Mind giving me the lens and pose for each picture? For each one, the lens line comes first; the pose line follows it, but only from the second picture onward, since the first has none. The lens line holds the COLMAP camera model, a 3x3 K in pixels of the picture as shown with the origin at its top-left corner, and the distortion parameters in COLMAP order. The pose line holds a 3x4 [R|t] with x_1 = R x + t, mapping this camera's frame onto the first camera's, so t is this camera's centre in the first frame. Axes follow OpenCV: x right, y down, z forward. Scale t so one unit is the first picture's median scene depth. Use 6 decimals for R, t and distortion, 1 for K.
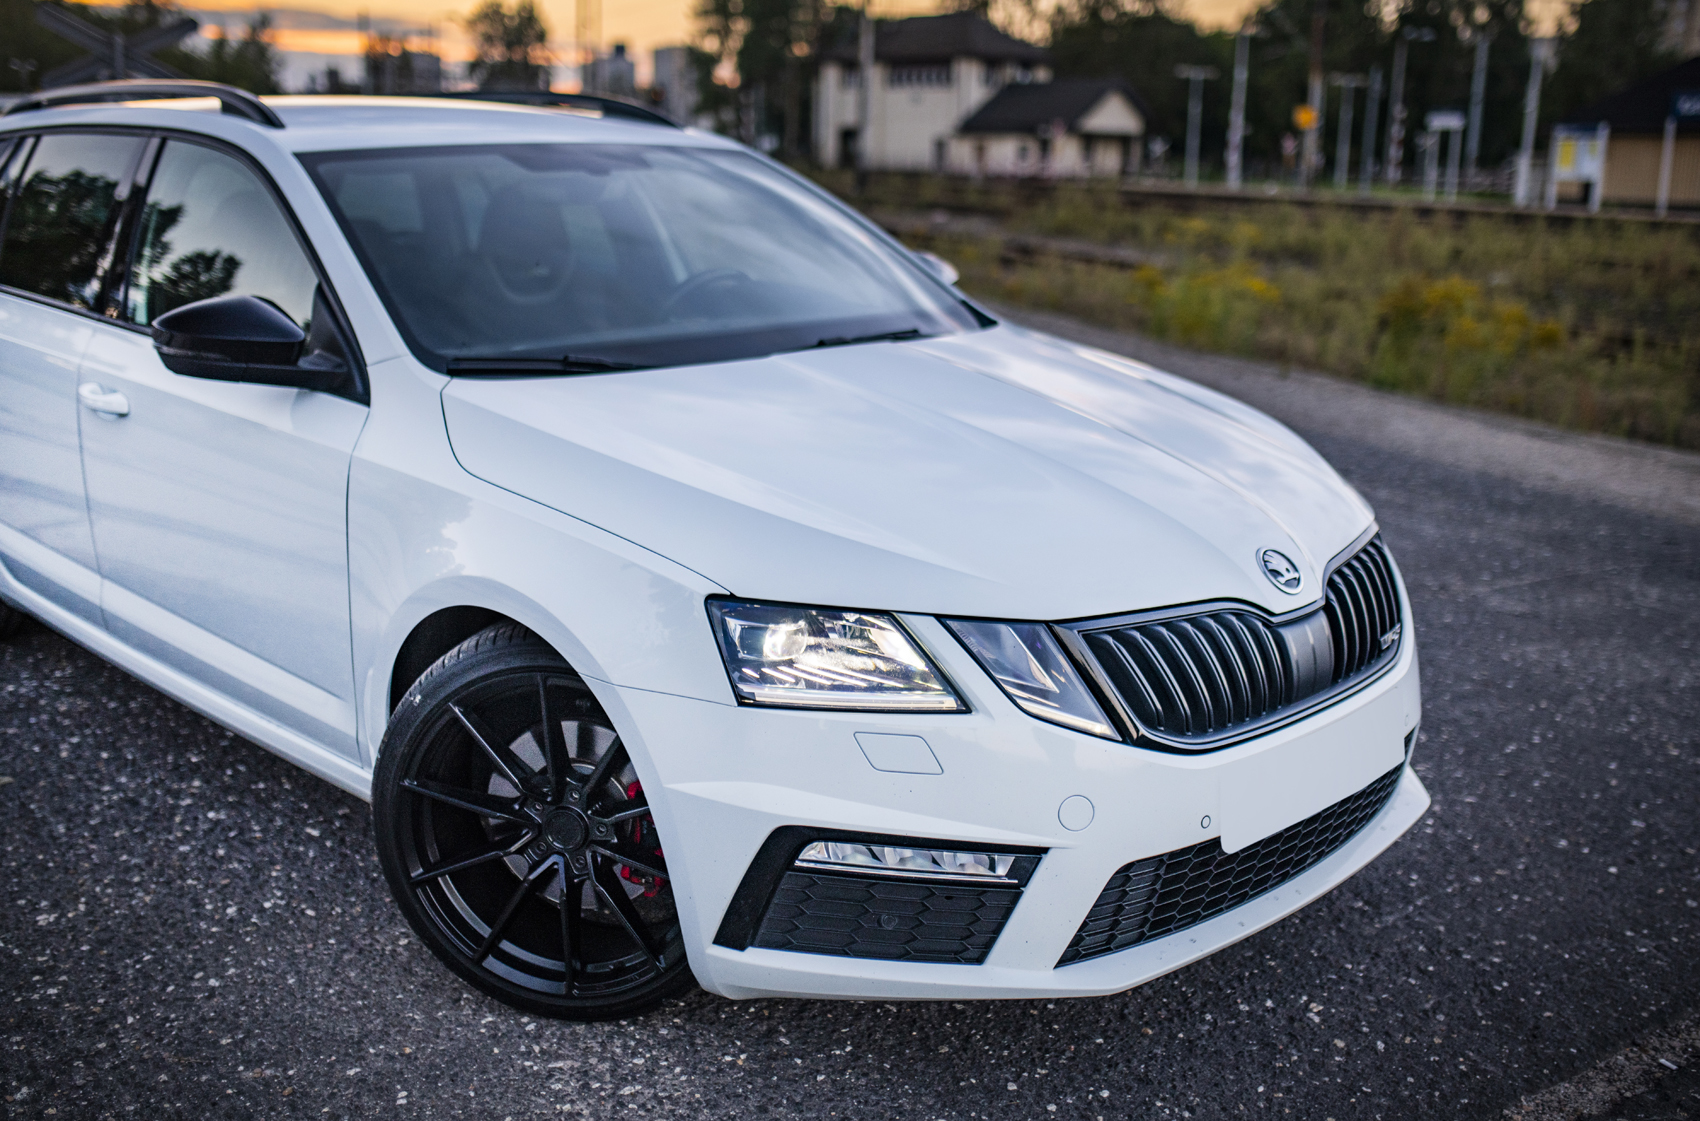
lens RADIAL K [[1681.2, 0, 858.1], [0, 1681.2, 568.5], [0, 0, 1]] dist [-0.023551, 0.000000]
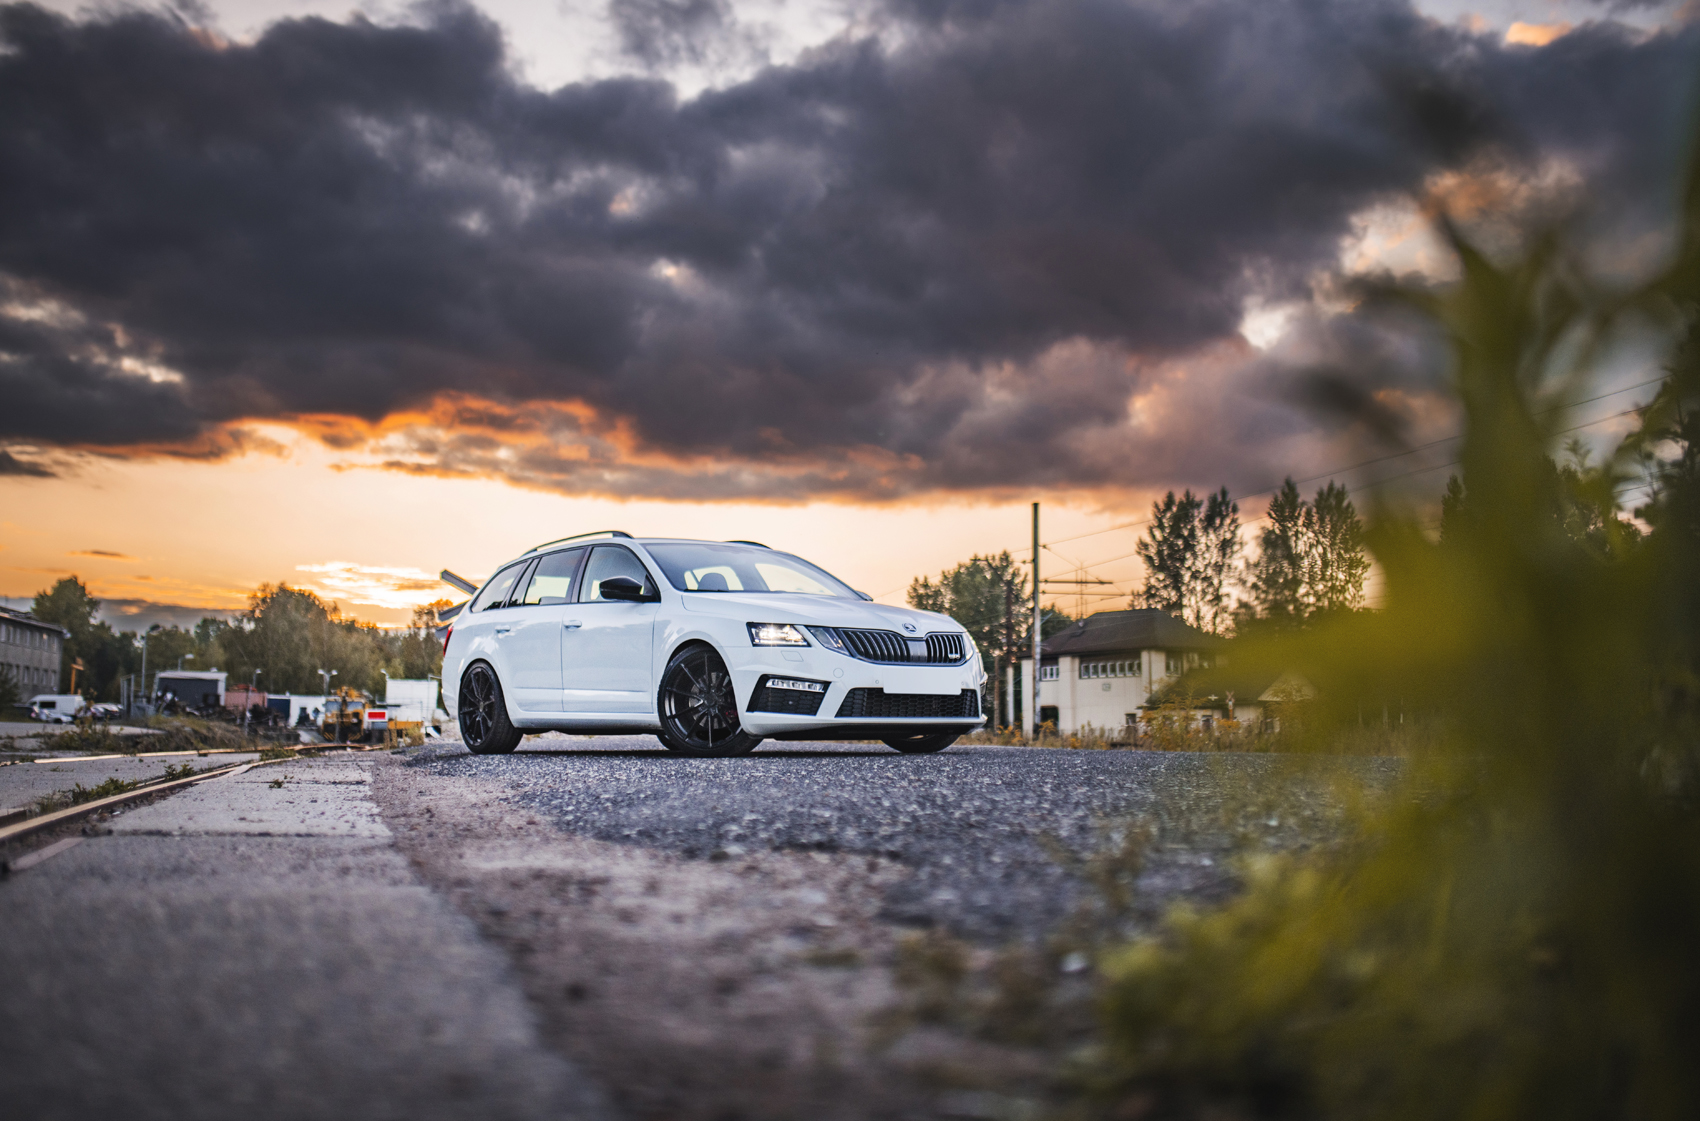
lens RADIAL K [[1681.2, 0, 849.3], [0, 1681.2, 552.1], [0, 0, 1]] dist [-0.023551, 0.000000]
pose [[0.991534, -0.034303, -0.125234, 0.641010], [-0.012180, 0.935649, -0.352721, 1.235248], [0.129275, 0.351260, 0.927310, -2.652432]]
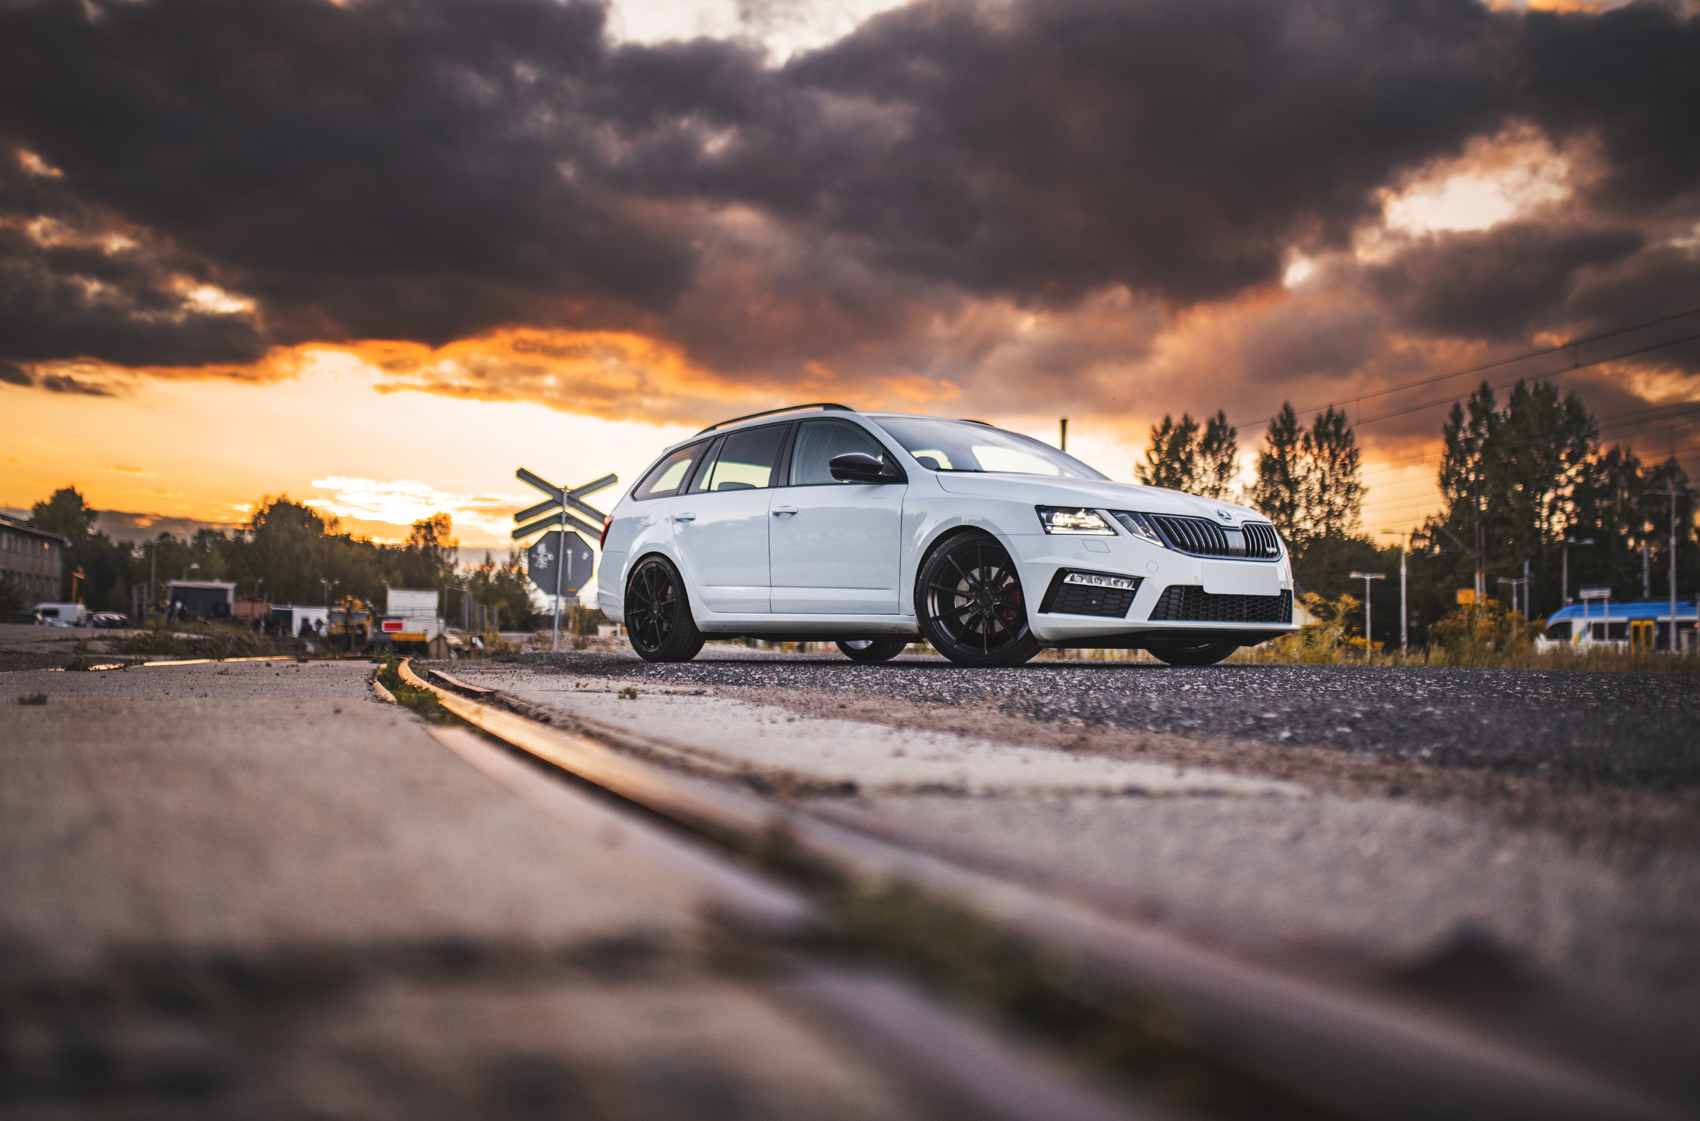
lens RADIAL K [[1681.2, 0, 831.4], [0, 1681.2, 546.6], [0, 0, 1]] dist [-0.023551, 0.000000]
pose [[0.990758, -0.015927, -0.134701, -0.043617], [-0.026876, 0.950341, -0.310047, 1.102516], [0.132950, 0.310802, 0.941130, -2.077398]]
